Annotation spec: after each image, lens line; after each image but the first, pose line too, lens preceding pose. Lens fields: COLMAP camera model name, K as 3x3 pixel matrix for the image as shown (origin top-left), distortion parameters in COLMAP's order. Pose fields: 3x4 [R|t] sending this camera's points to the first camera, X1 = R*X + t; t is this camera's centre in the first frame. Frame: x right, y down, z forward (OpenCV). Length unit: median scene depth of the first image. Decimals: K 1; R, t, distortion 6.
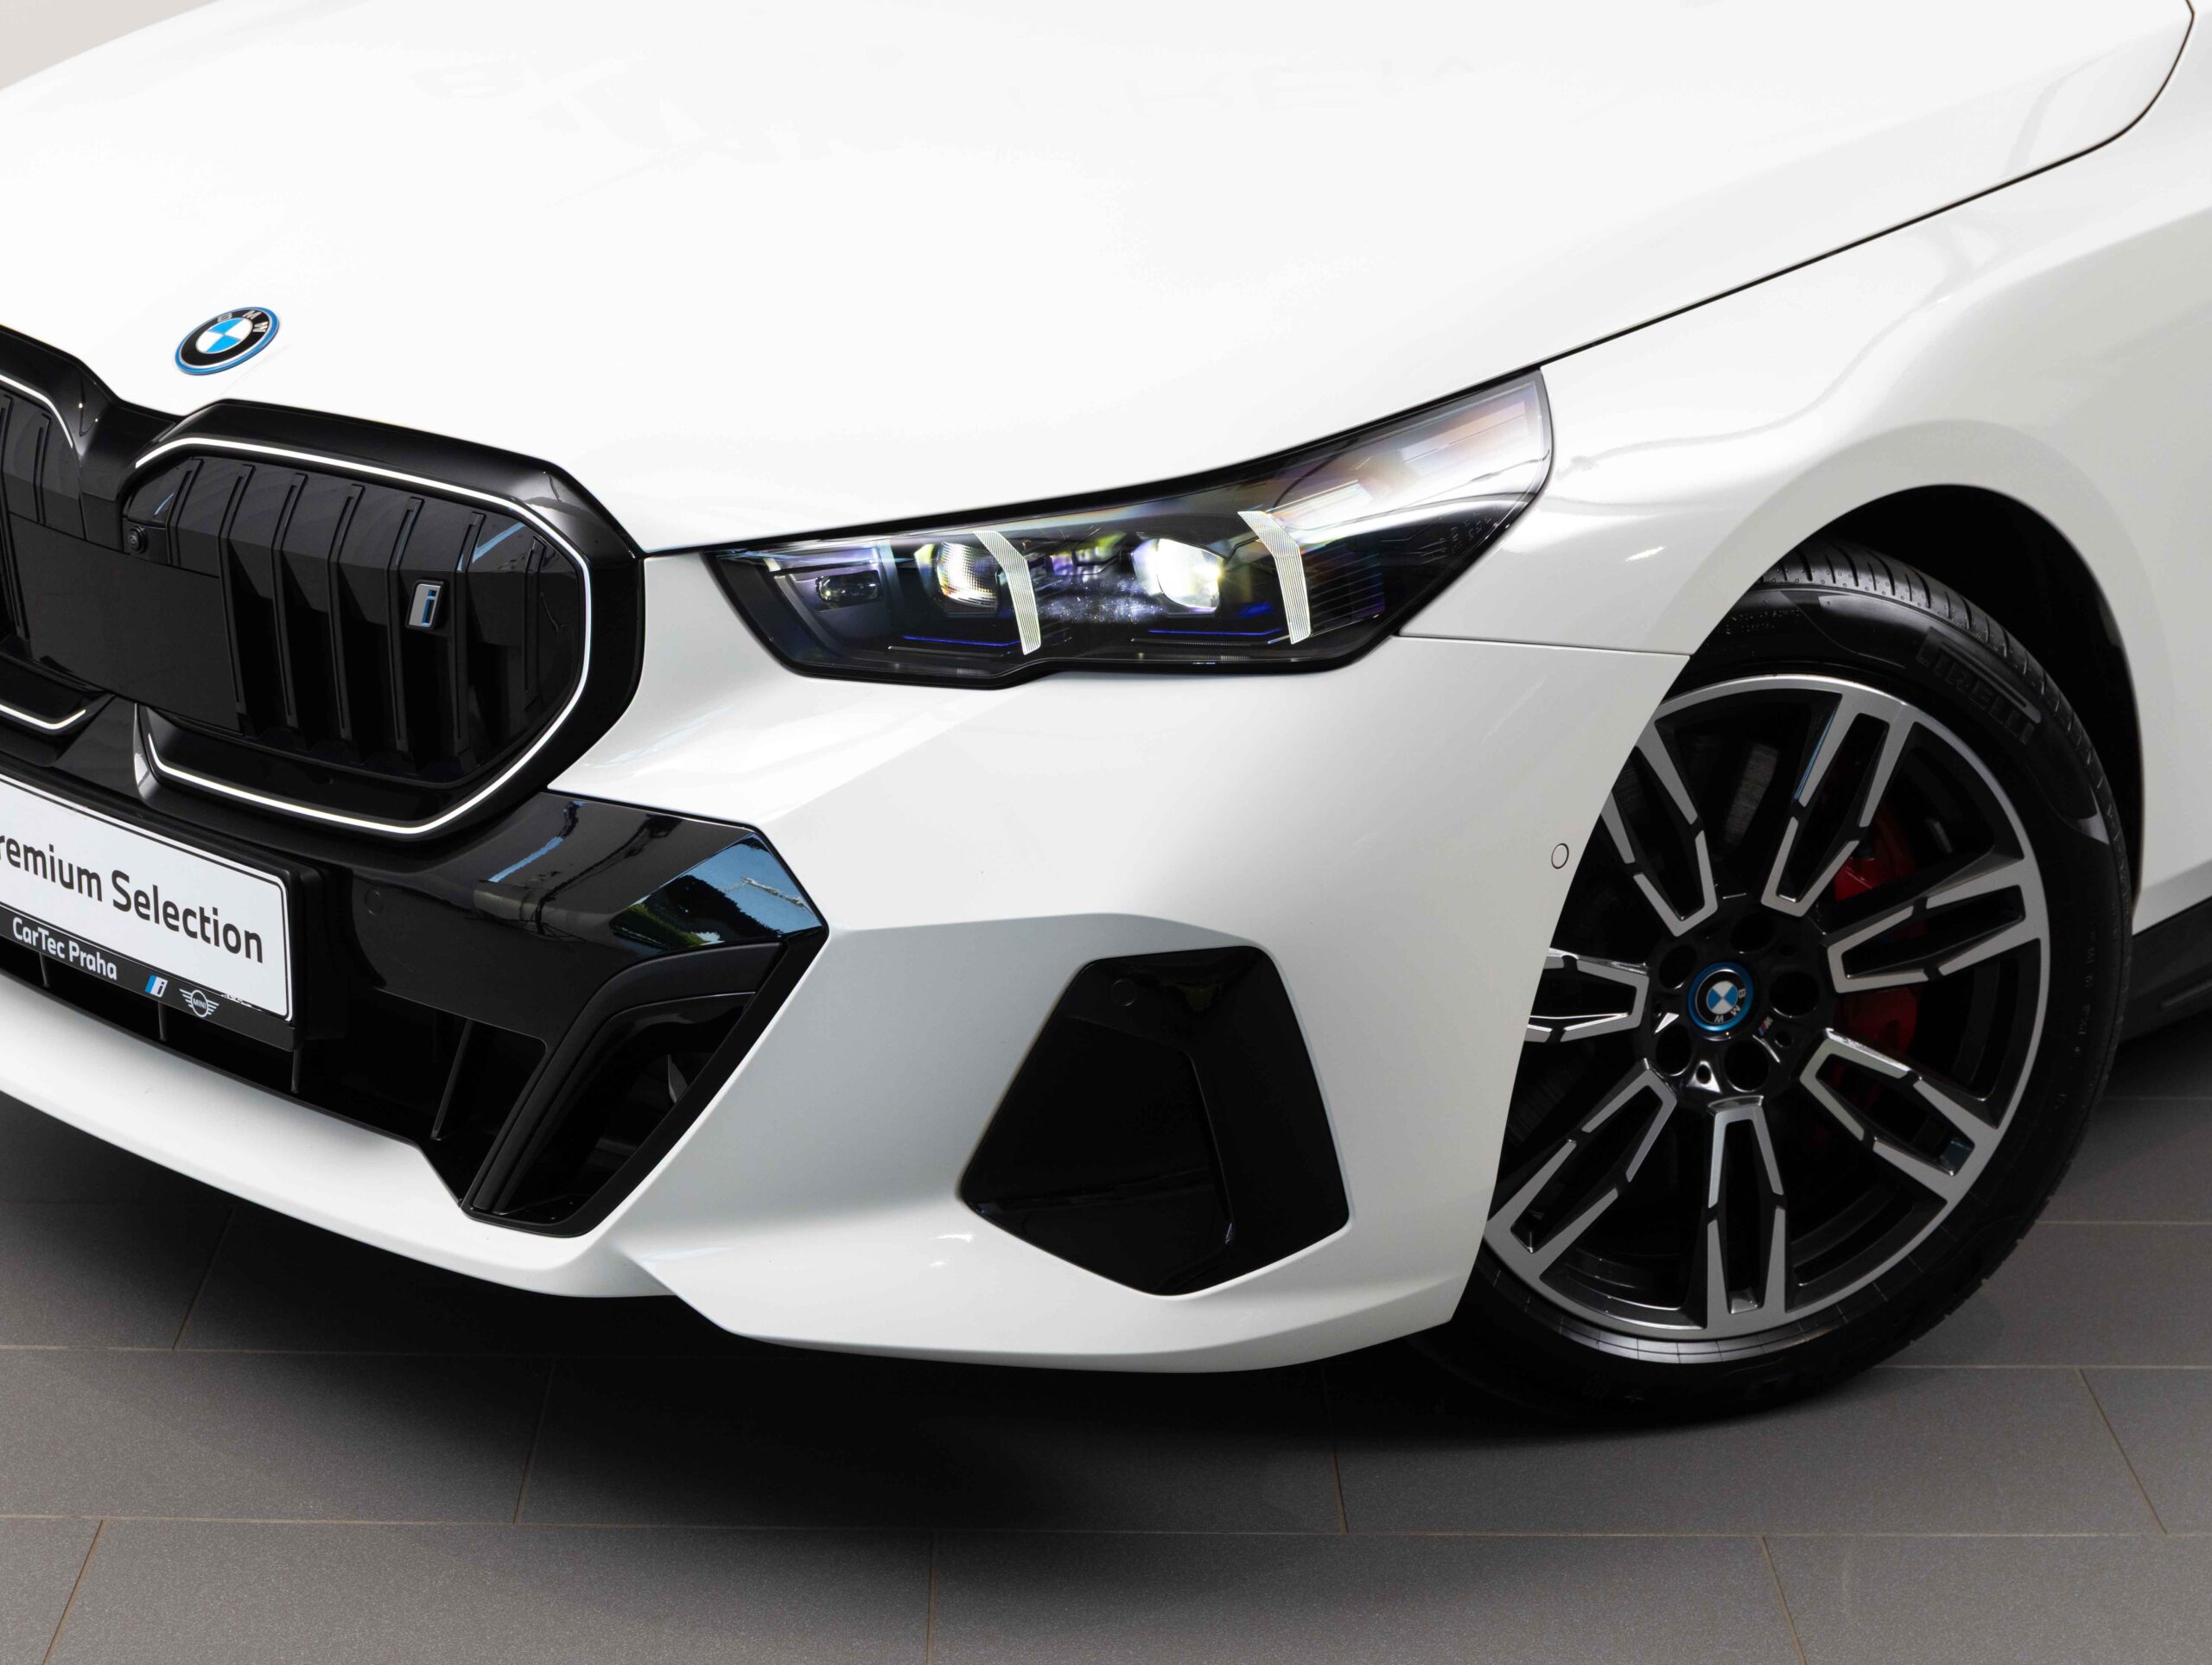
lens RADIAL K [[4414.5, 0, 1100.0], [0, 4414.5, 830.3], [0, 0, 1]] dist [0.008822, 0.000000]
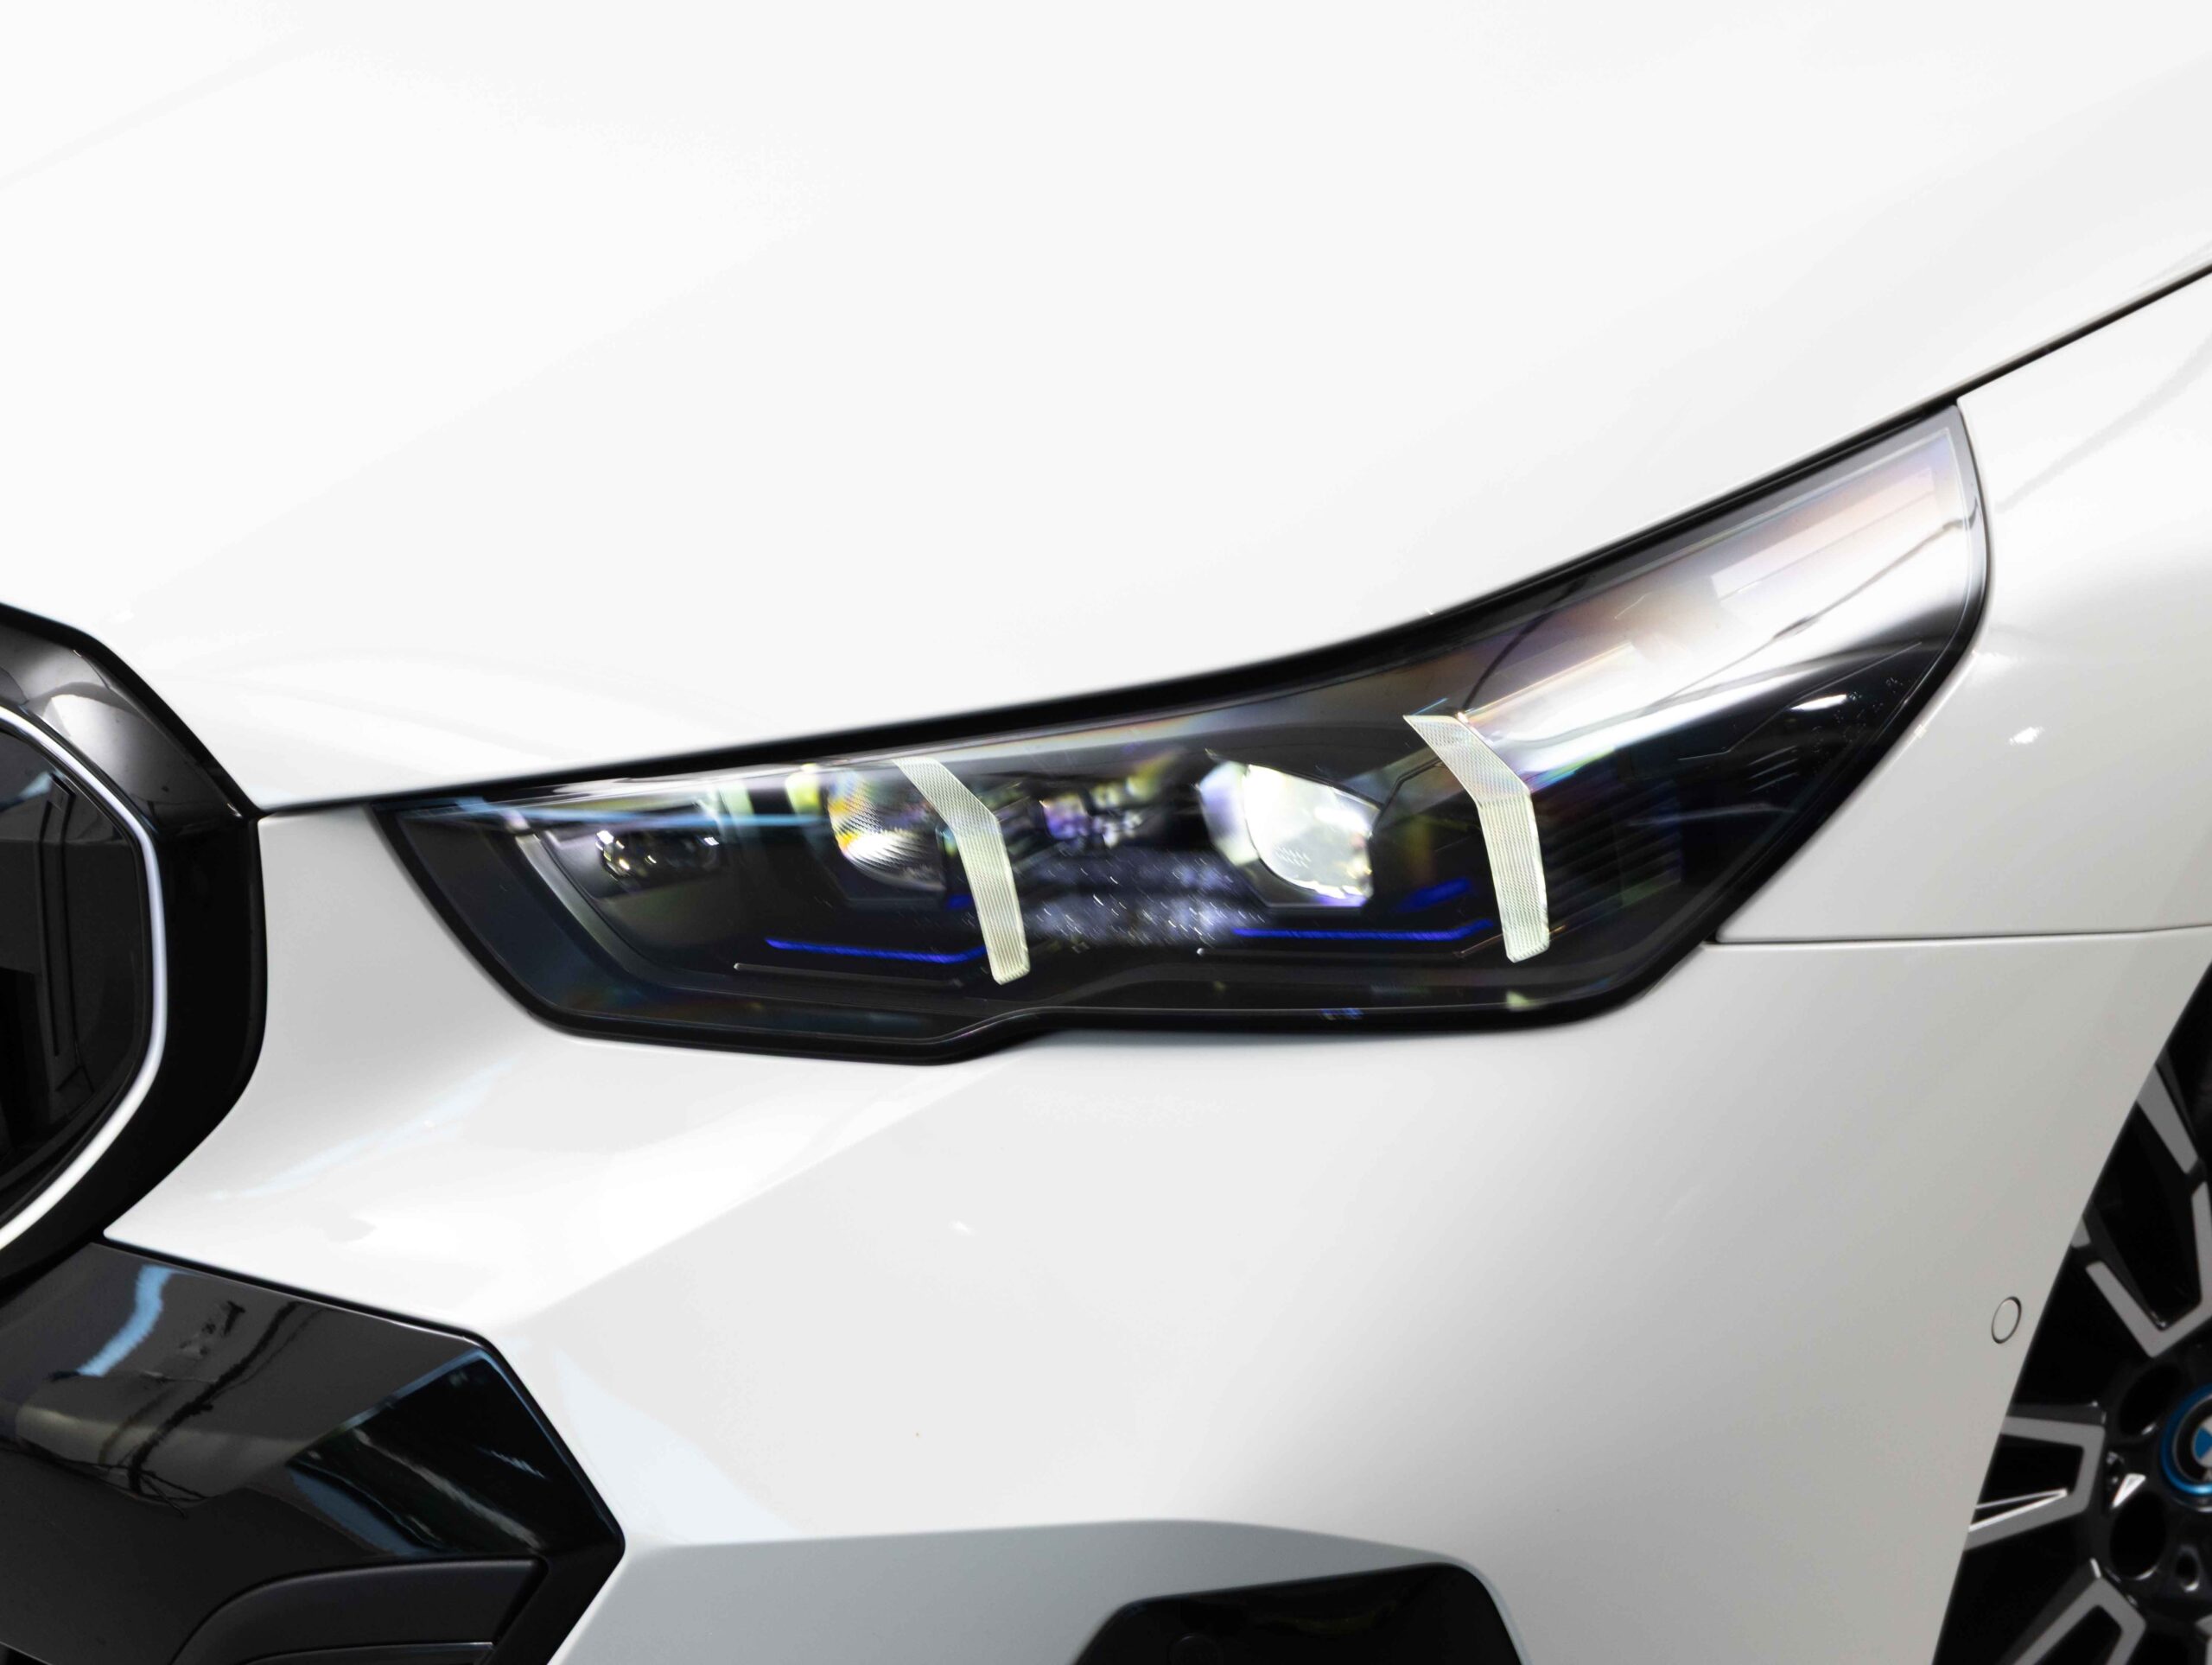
lens RADIAL K [[4414.5, 0, 1114.1], [0, 4414.5, 834.5], [0, 0, 1]] dist [0.008822, 0.000000]
pose [[0.999817, -0.018795, -0.003611, -0.000999], [0.018952, 0.998580, 0.049794, -0.083621], [0.002670, -0.049853, 0.998753, 0.481413]]
